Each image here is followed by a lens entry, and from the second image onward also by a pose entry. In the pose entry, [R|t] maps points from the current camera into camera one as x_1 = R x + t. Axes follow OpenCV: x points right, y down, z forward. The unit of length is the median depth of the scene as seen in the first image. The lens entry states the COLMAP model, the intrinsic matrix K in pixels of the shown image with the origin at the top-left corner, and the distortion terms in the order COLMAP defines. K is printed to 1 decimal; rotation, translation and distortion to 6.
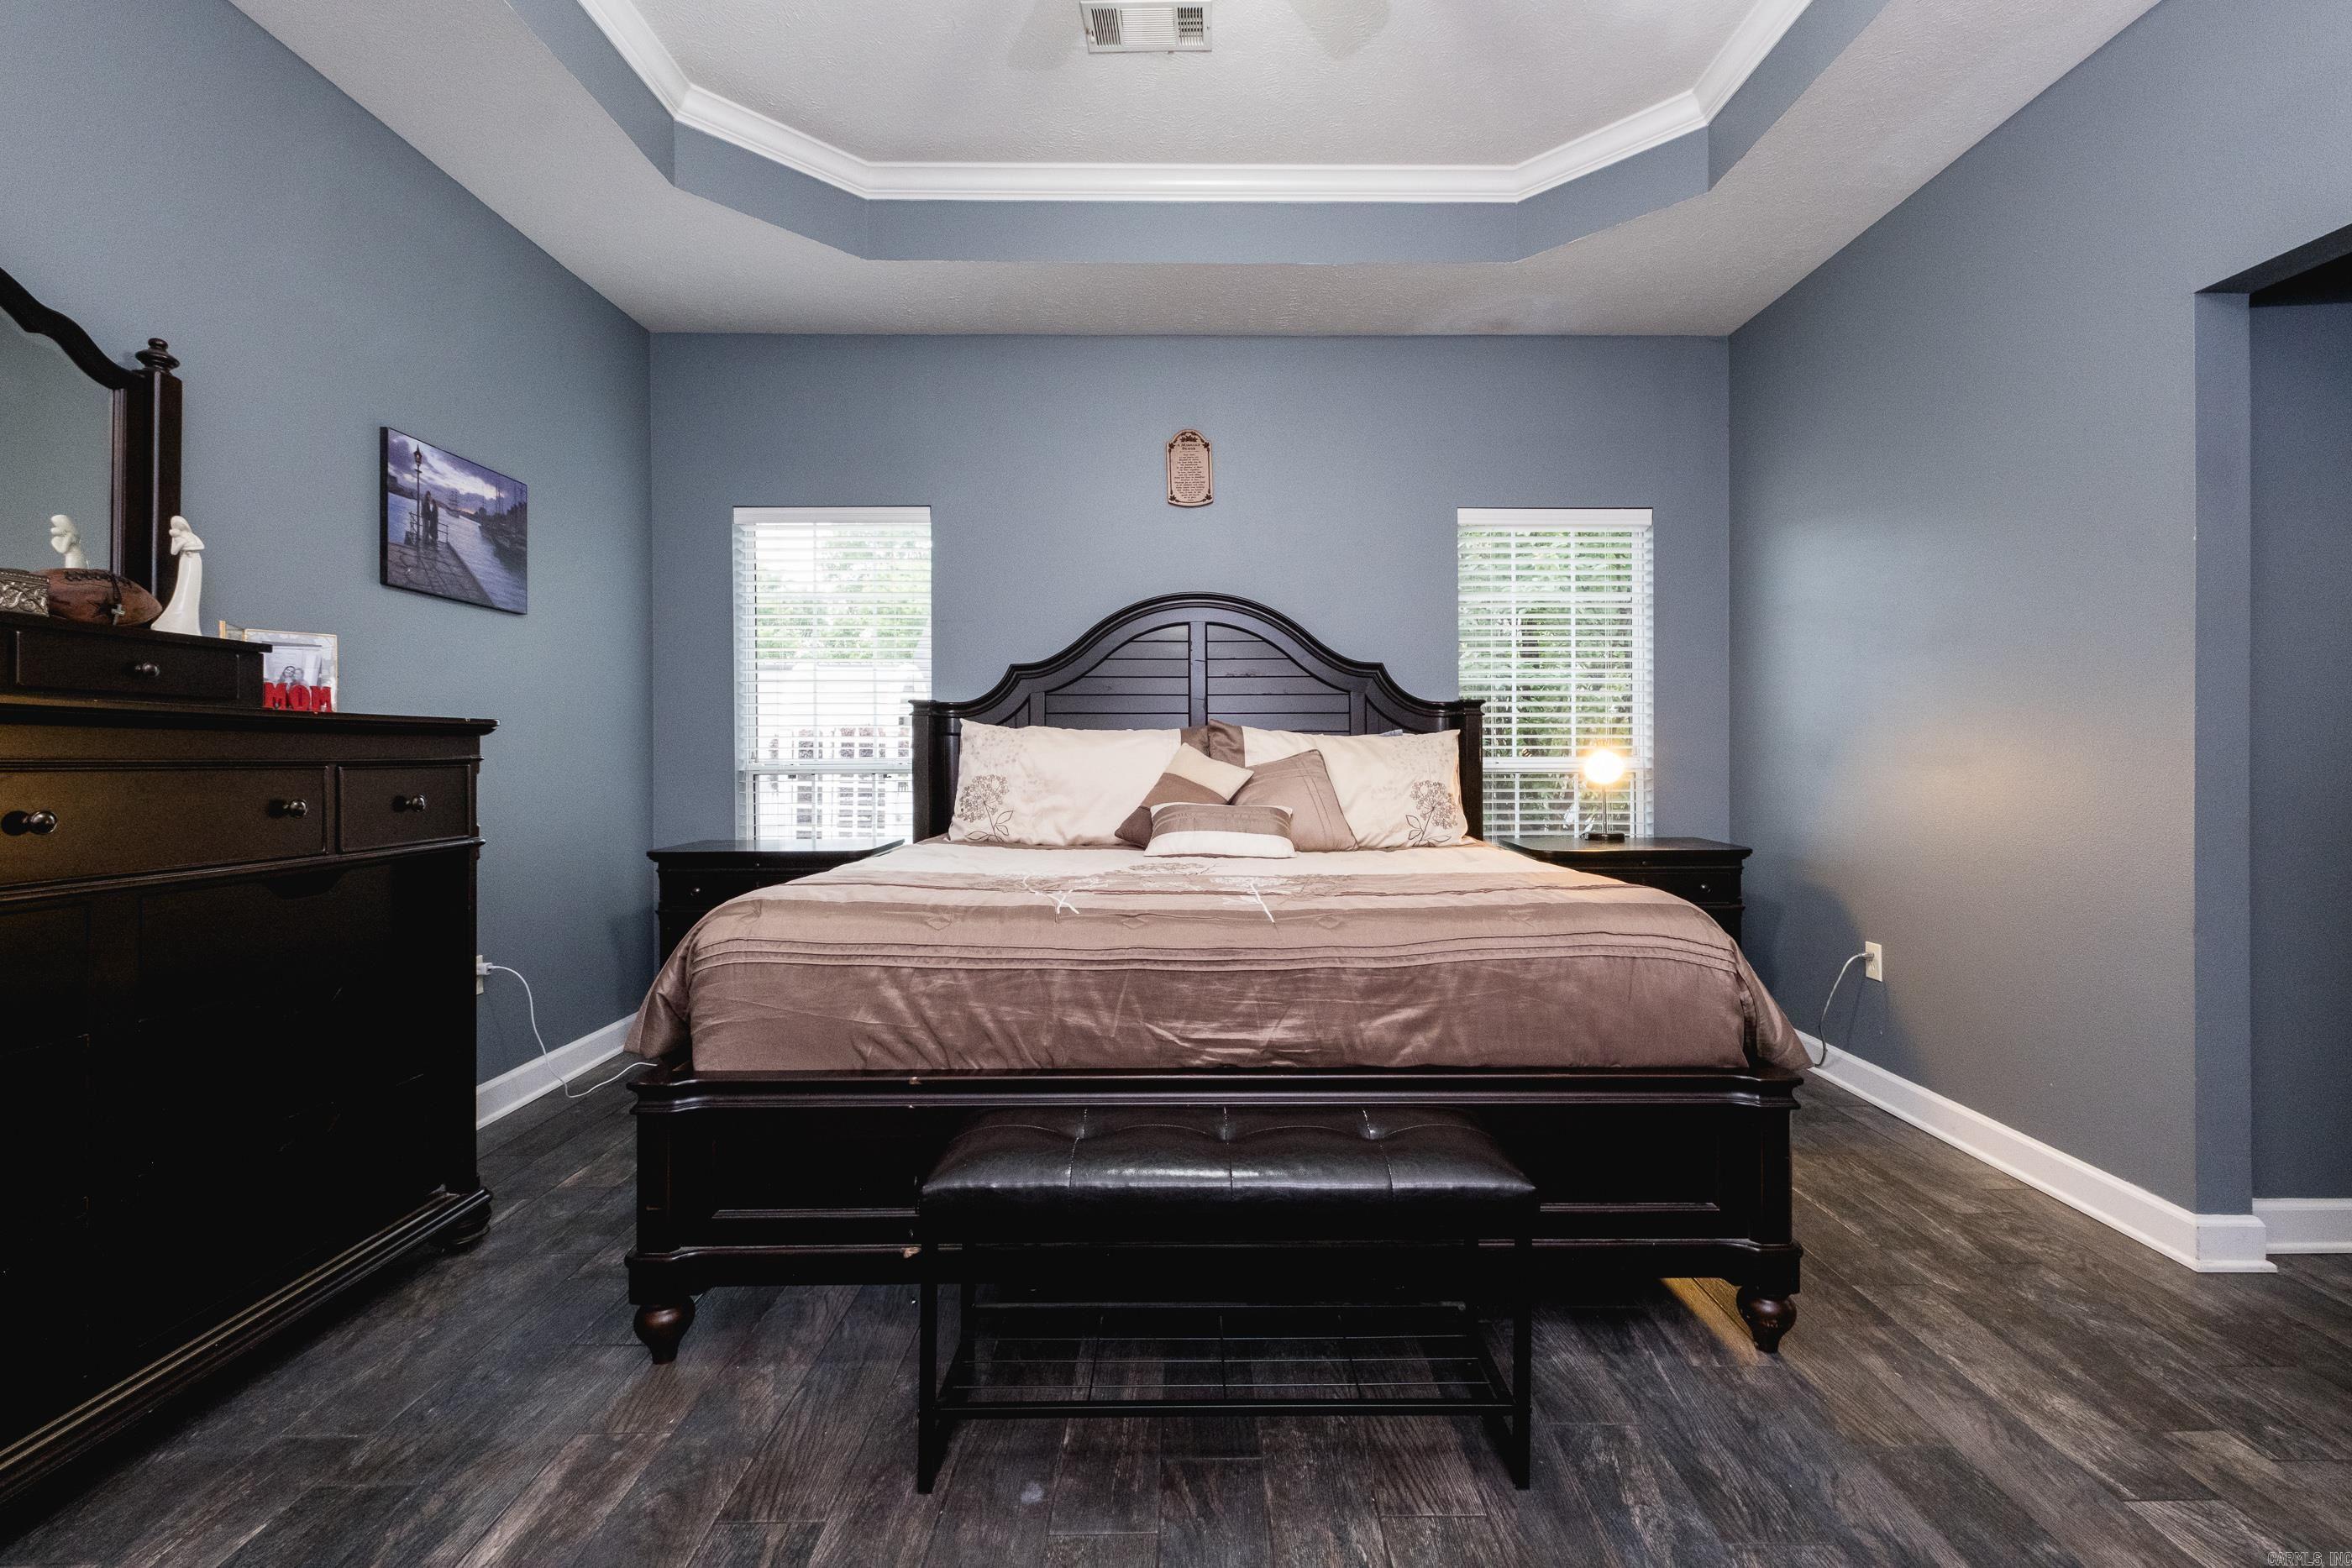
lens RADIAL K [[1026.5, 0, 1185.2], [0, 1026.5, 763.7], [0, 0, 1]] dist [0.001191, -0.000353]
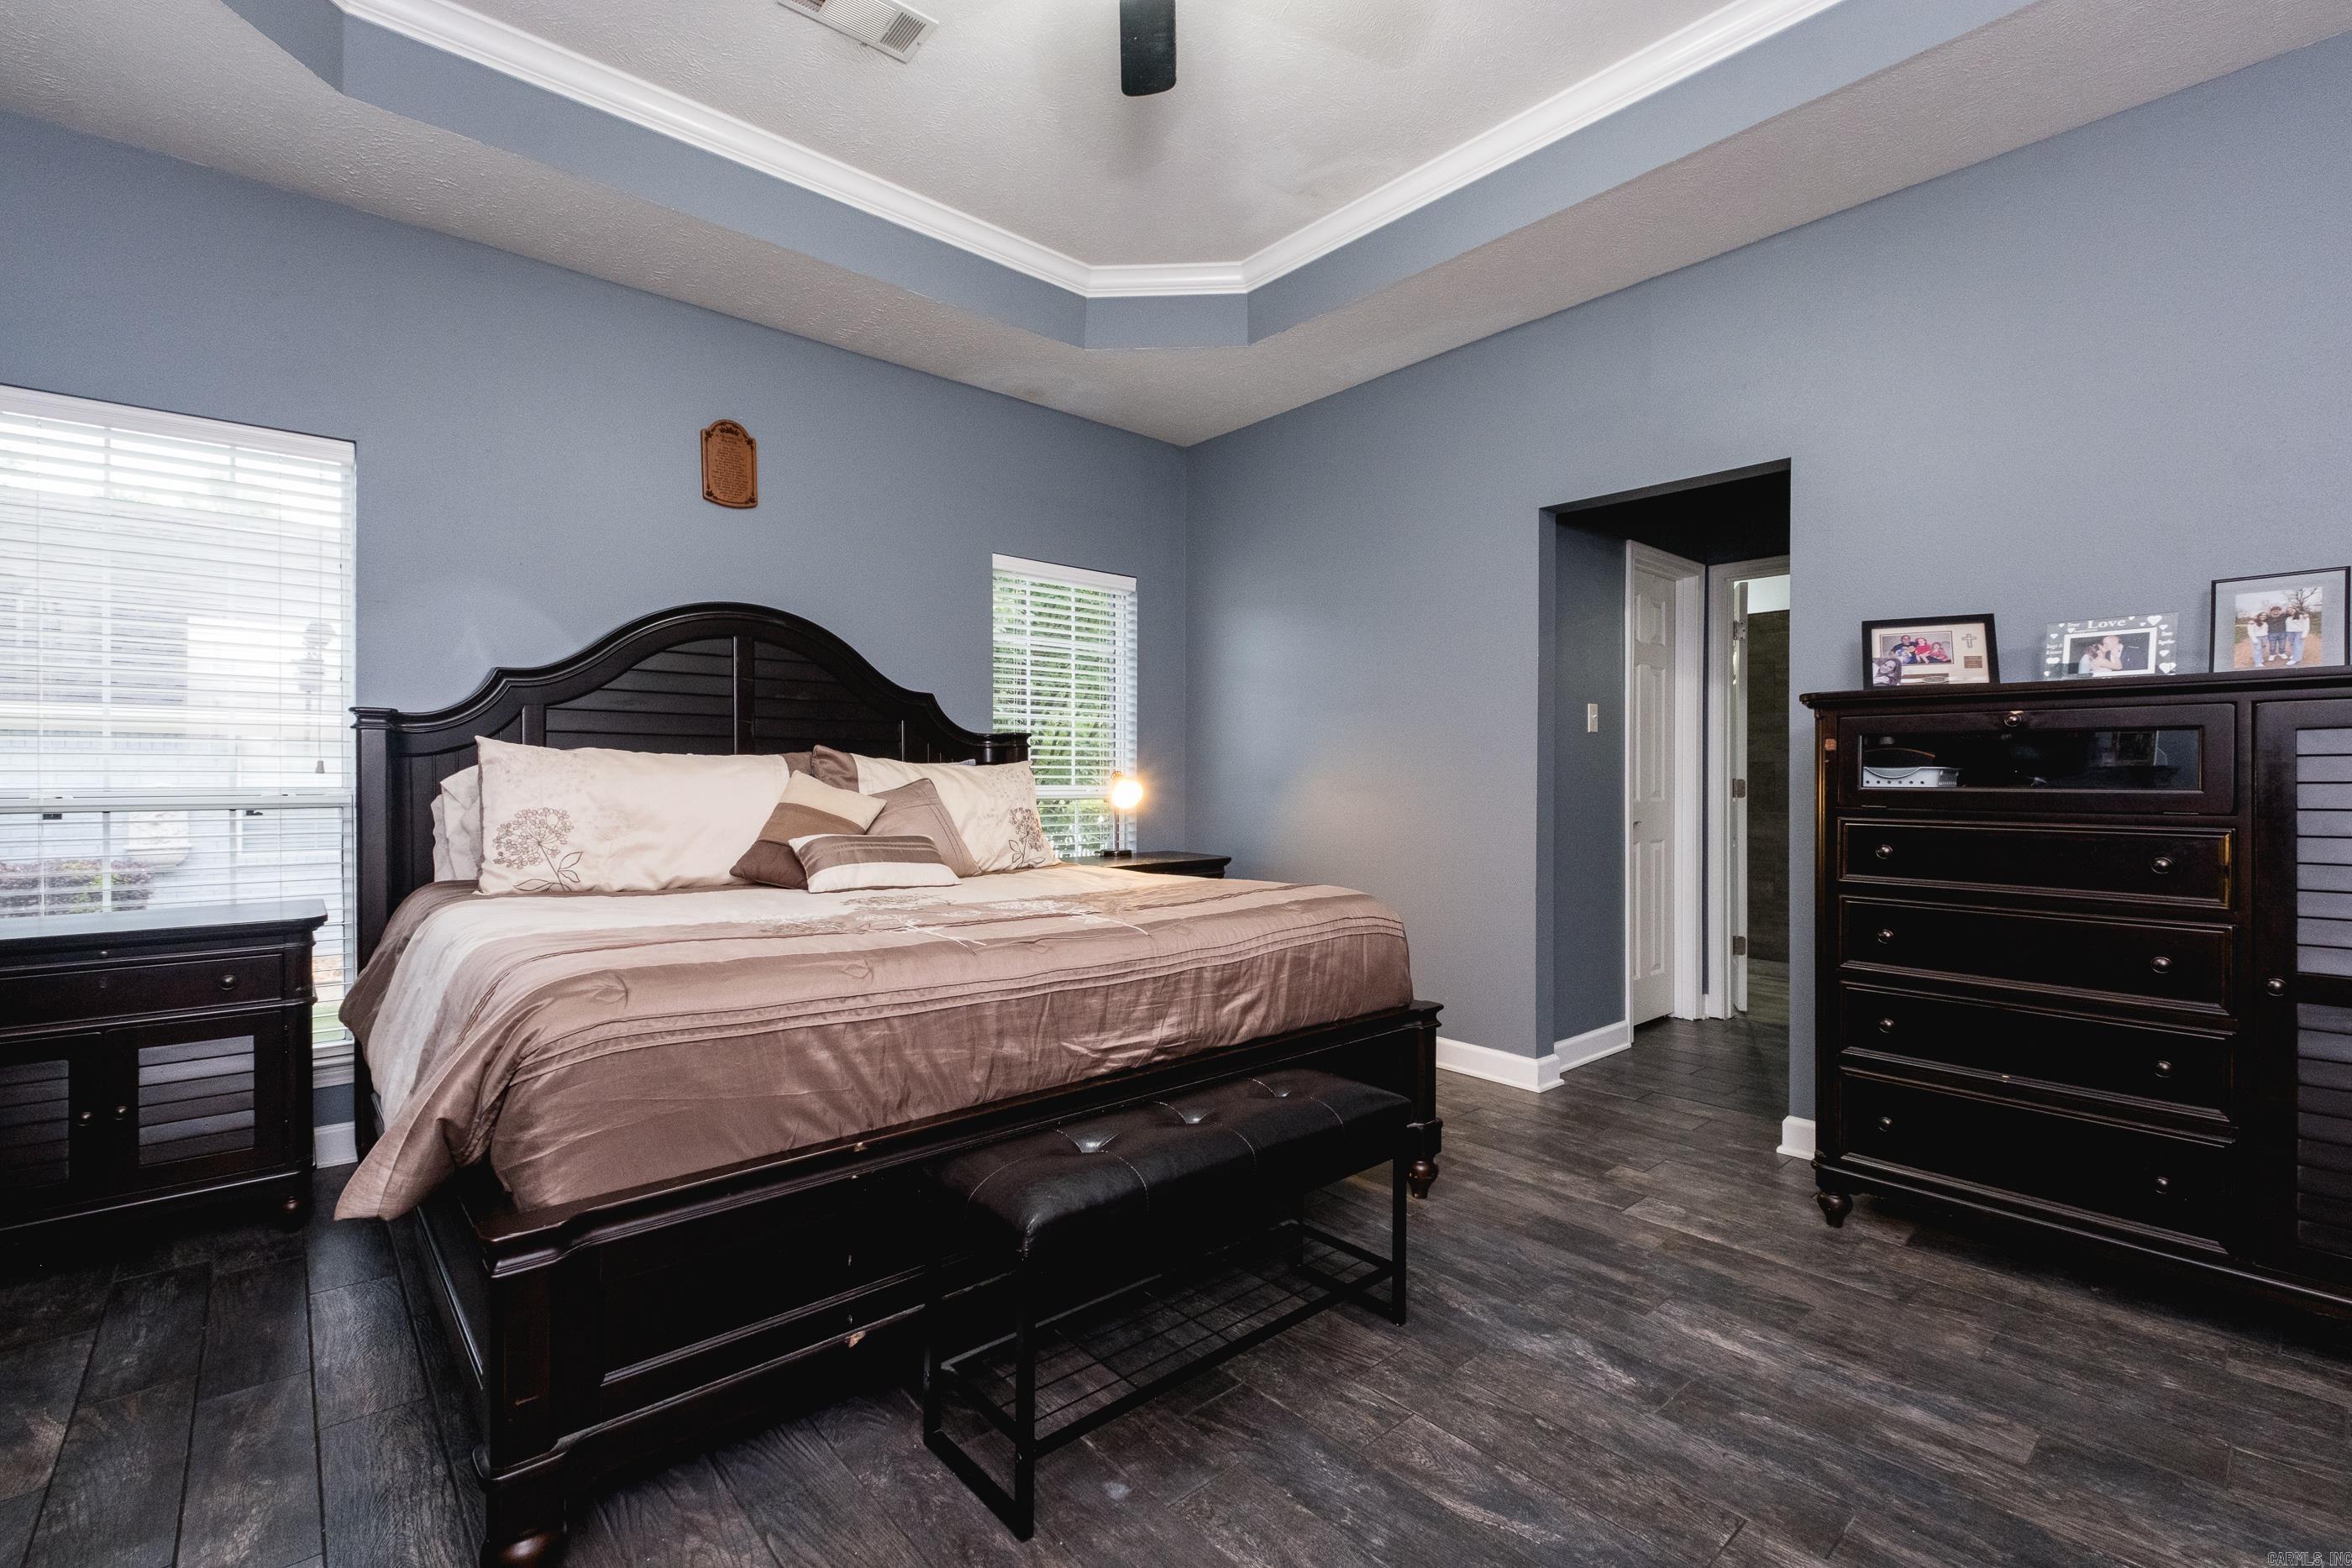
lens RADIAL K [[1025.5, 0, 1181.3], [0, 1025.5, 795.6], [0, 0, 1]] dist [0.006094, -0.000209]
pose [[0.755989, -0.006712, 0.654550, -0.428958], [0.003407, 0.999974, 0.006319, -0.002997], [-0.654576, -0.002547, 0.755992, 0.089854]]
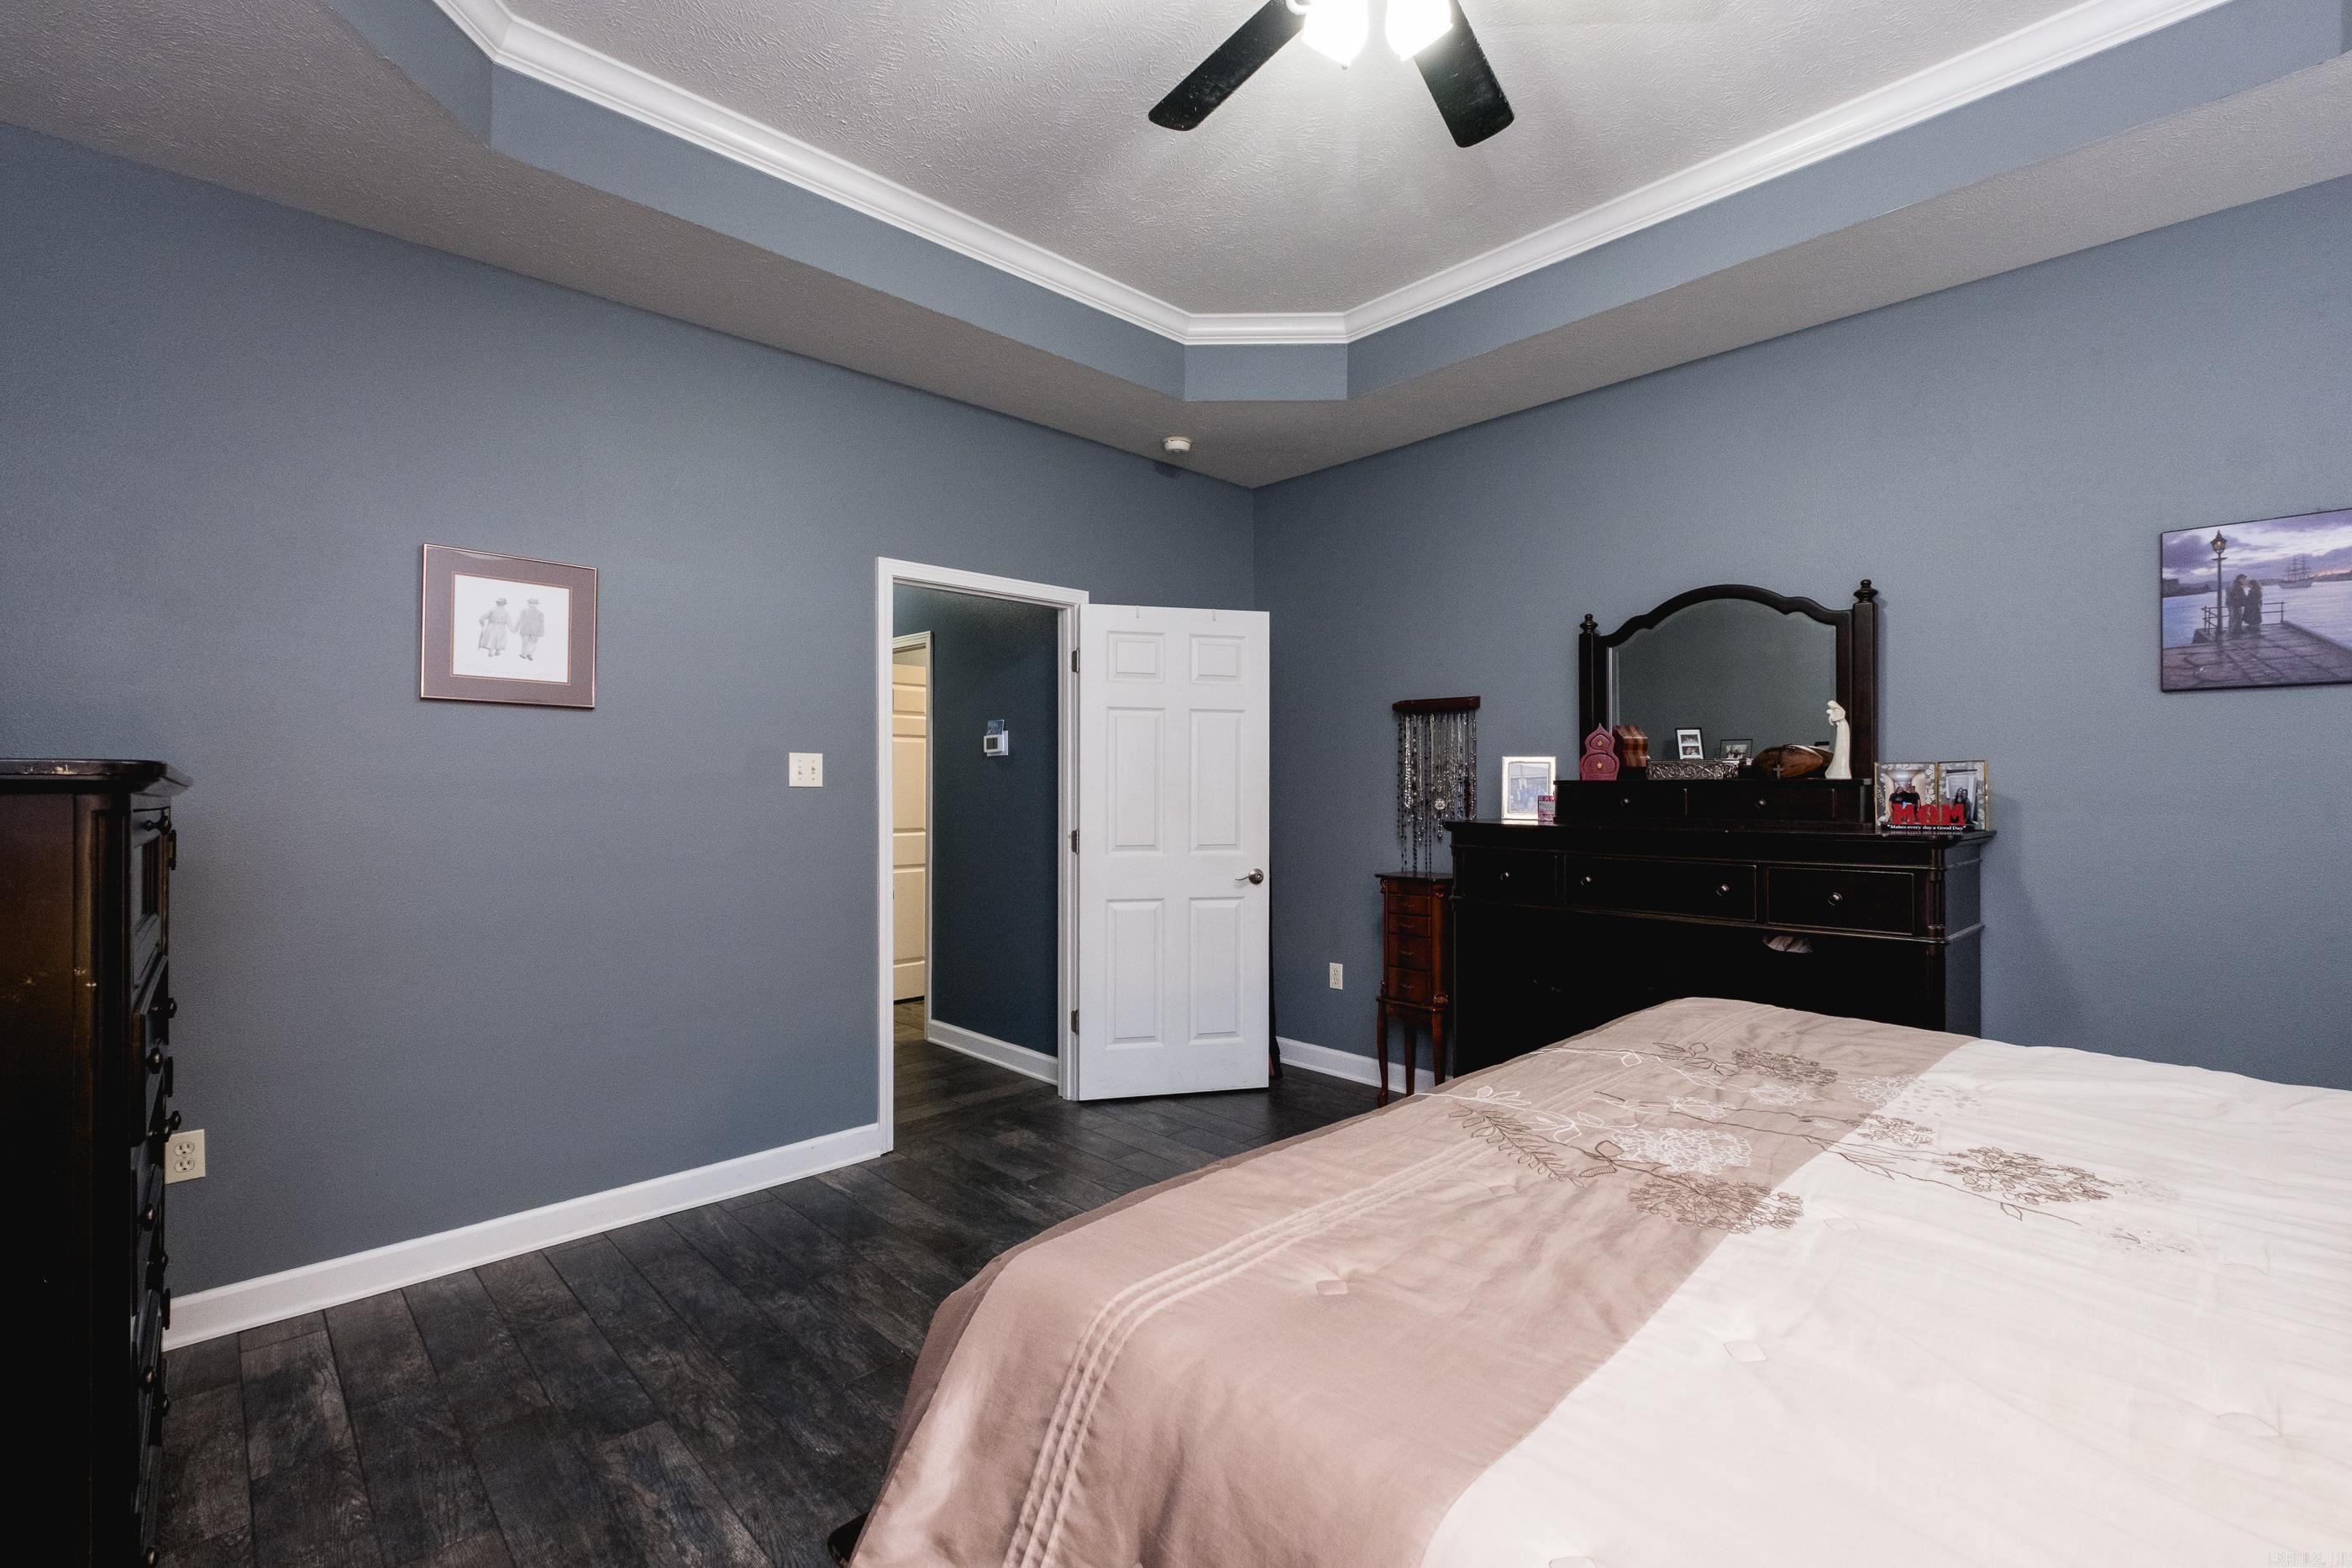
lens RADIAL K [[1025.5, 0, 1181.3], [0, 1025.5, 795.6], [0, 0, 1]] dist [0.006094, -0.000209]
pose [[-0.729687, 0.004687, -0.683765, 0.581115], [0.000379, 0.999979, 0.006451, -0.078391], [0.683781, 0.004448, -0.729674, 1.049688]]
